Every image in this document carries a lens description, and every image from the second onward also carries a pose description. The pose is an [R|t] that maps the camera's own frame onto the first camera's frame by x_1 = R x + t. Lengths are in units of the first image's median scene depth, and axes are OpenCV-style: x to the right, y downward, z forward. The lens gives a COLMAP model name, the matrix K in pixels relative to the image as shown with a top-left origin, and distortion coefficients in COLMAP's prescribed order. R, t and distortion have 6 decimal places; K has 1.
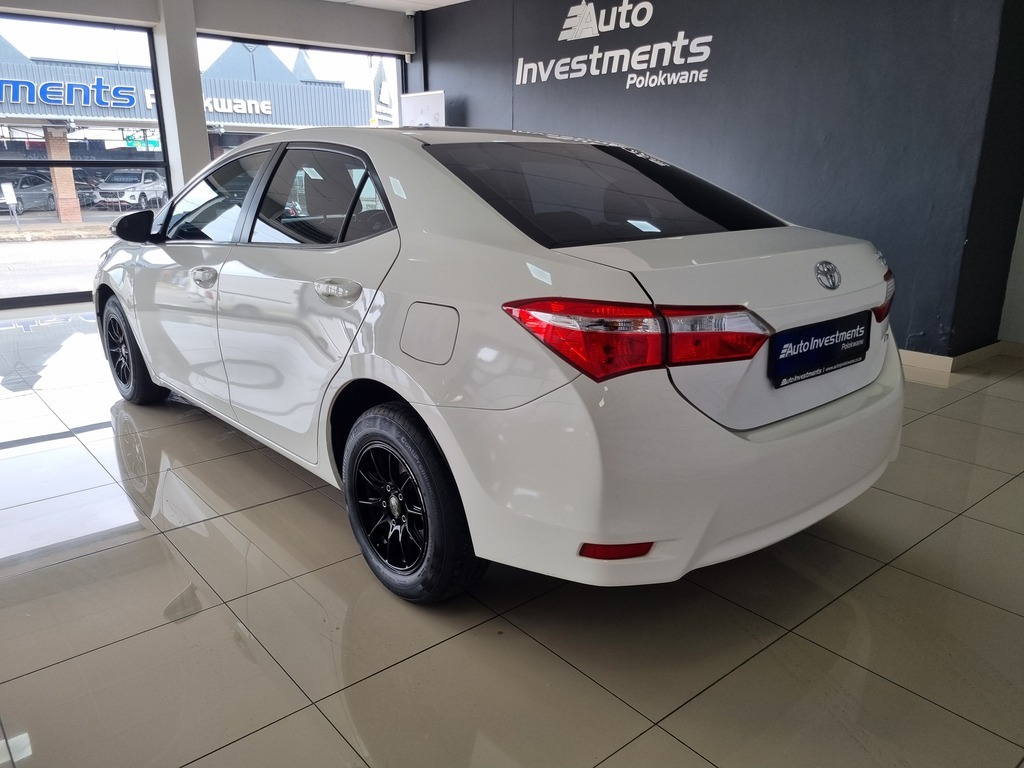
lens RADIAL K [[760.3, 0, 512.0], [0, 760.3, 384.0], [0, 0, 1]] dist [0.061245, -0.047202]
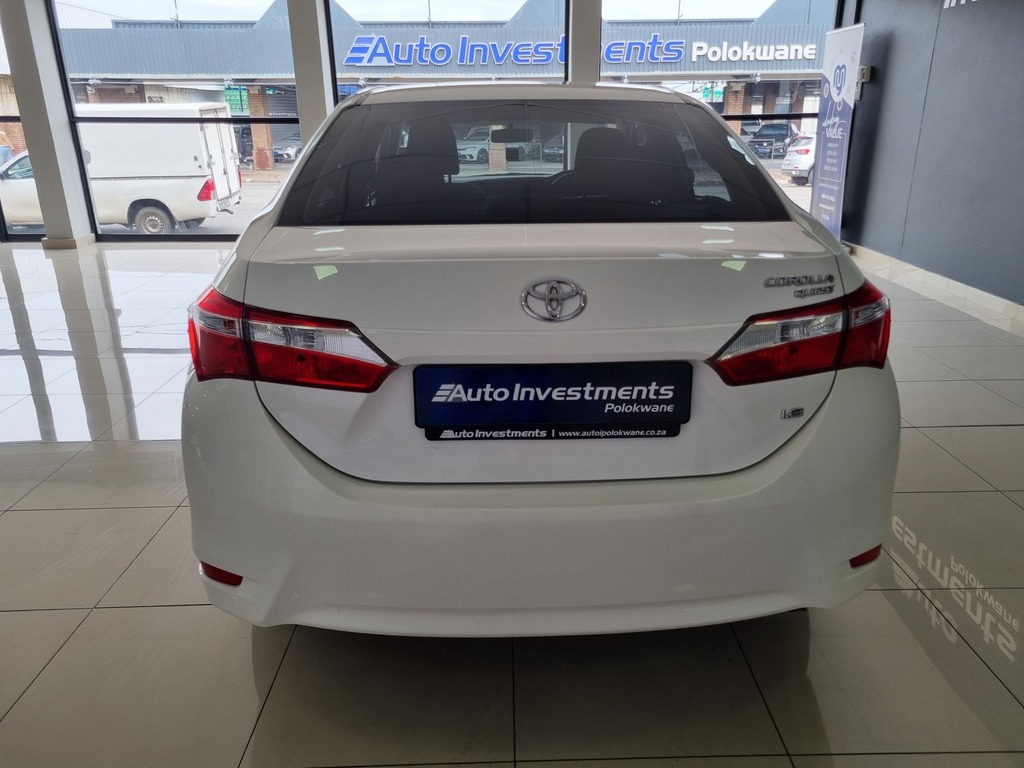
lens RADIAL K [[760.3, 0, 512.0], [0, 760.3, 384.0], [0, 0, 1]] dist [0.061245, -0.047202]
pose [[0.780560, 0.200855, -0.591931, 0.238435], [-0.164774, 0.979591, 0.115114, -0.041669], [0.602972, 0.007682, 0.797725, 0.128756]]
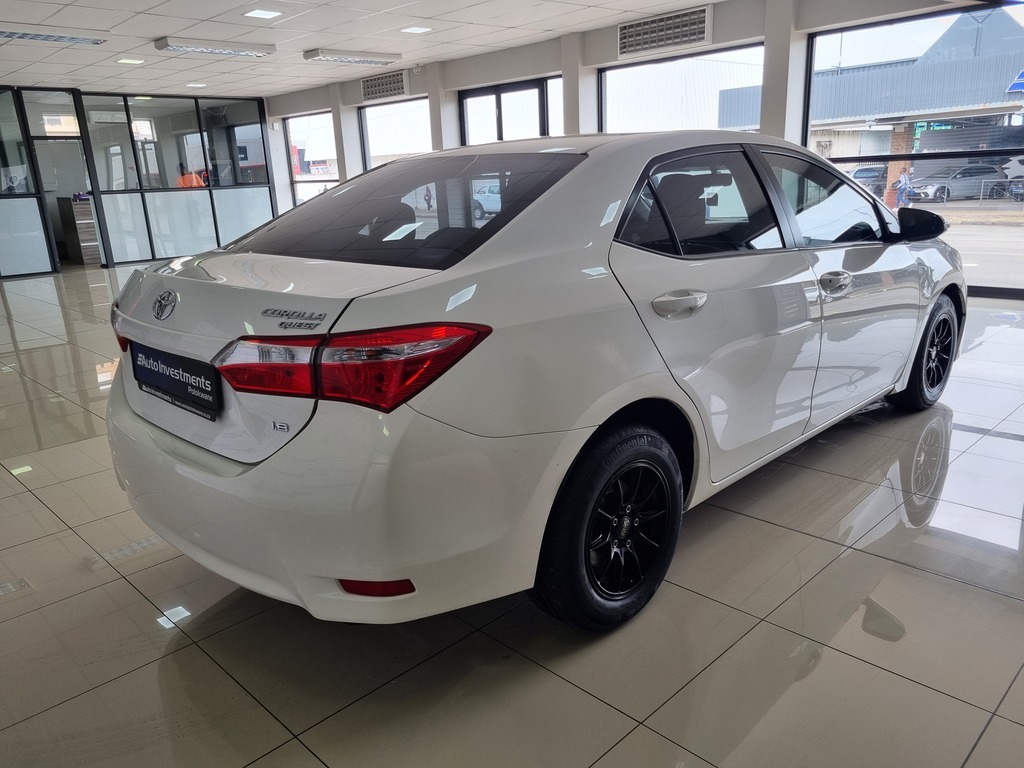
lens RADIAL K [[760.3, 0, 512.0], [0, 760.3, 384.0], [0, 0, 1]] dist [0.061245, -0.047202]
pose [[0.074541, 0.258887, -0.963027, 0.423138], [-0.232483, 0.943615, 0.235674, -0.113823], [0.969740, 0.206320, 0.130525, 0.393716]]
